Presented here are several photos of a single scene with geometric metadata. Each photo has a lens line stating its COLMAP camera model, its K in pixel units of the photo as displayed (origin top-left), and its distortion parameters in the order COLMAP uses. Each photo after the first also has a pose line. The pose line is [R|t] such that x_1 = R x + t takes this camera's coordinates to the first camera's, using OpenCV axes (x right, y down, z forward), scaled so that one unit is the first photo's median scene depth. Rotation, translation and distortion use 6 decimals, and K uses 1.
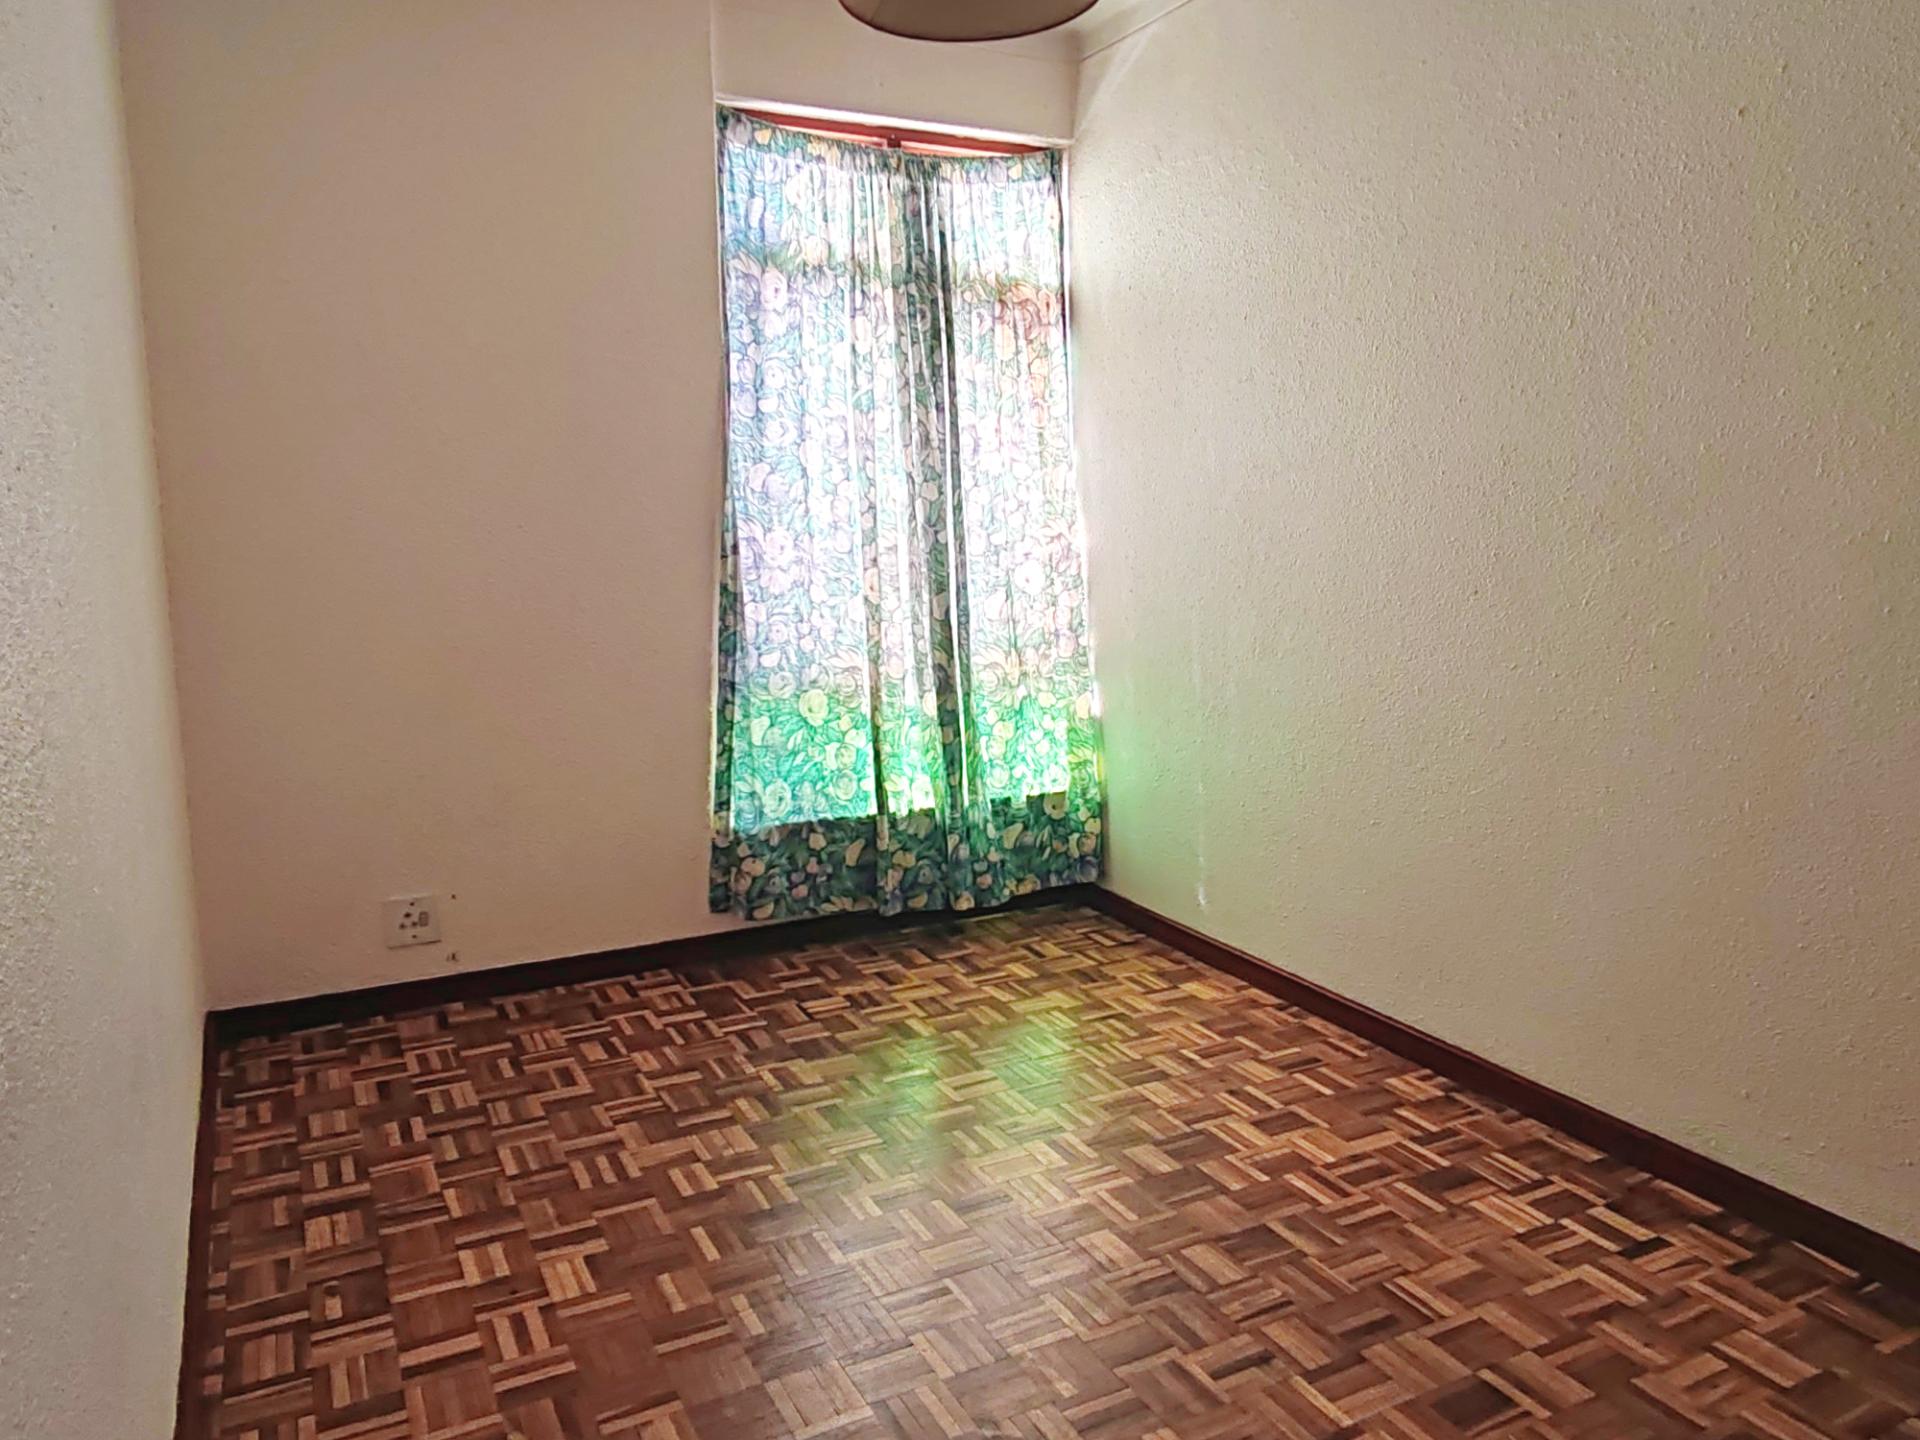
lens RADIAL K [[1335.8, 0, 957.5], [0, 1335.8, 719.5], [0, 0, 1]] dist [0.001773, -0.000627]
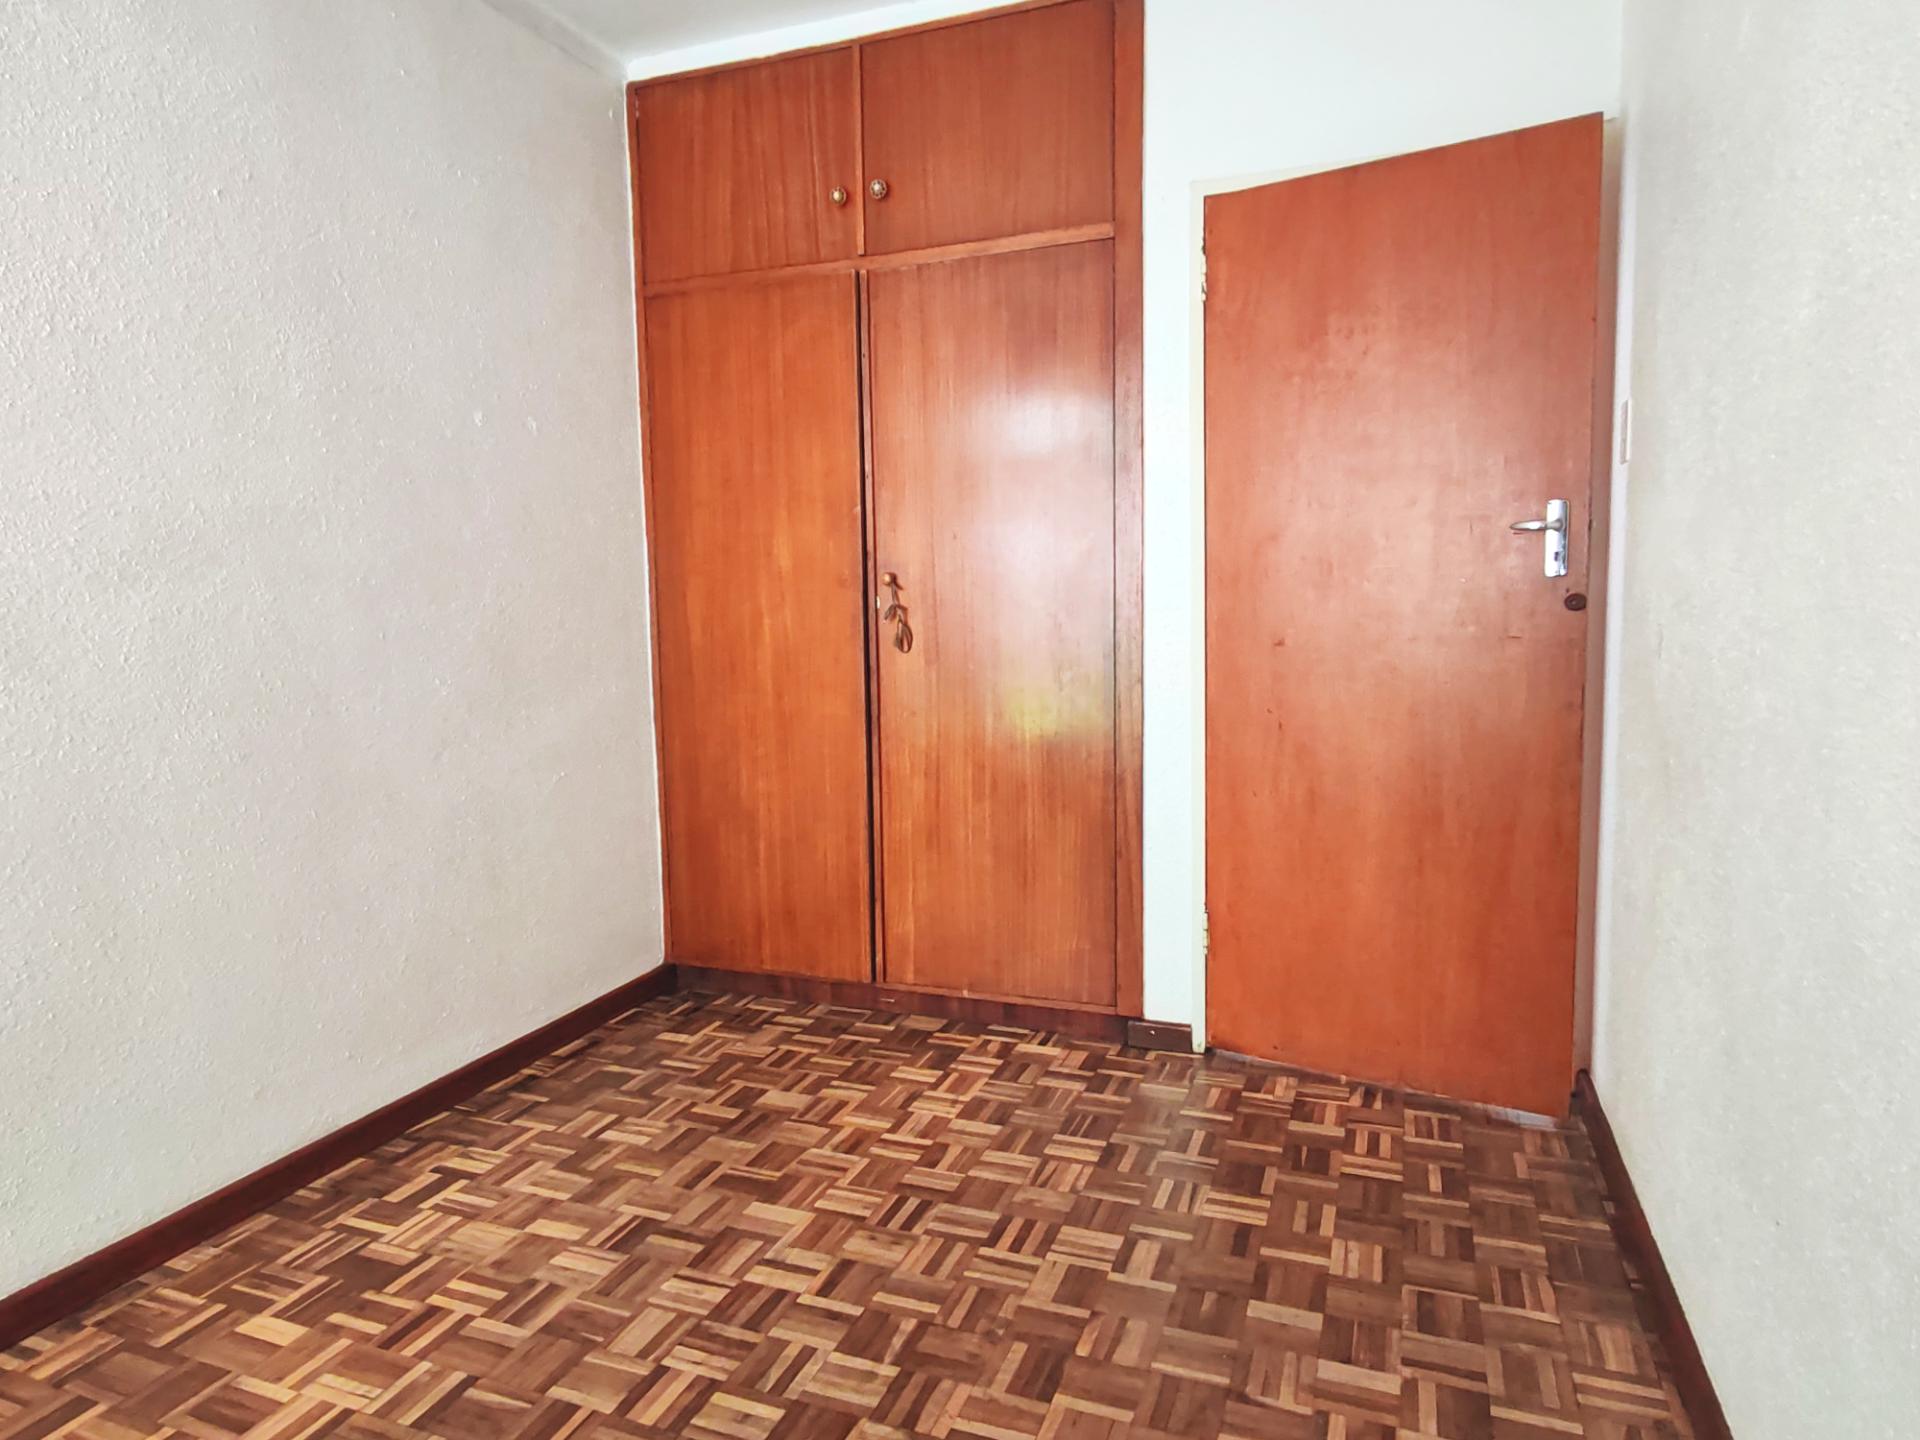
lens RADIAL K [[1164.1, 0, 957.5], [0, 1164.1, 718.9], [0, 0, 1]] dist [-0.008476, 0.002896]
pose [[-0.666218, -0.061553, 0.743213, -0.489211], [0.134239, 0.970412, 0.200702, -0.134436], [-0.733576, 0.233479, -0.638242, 1.138016]]
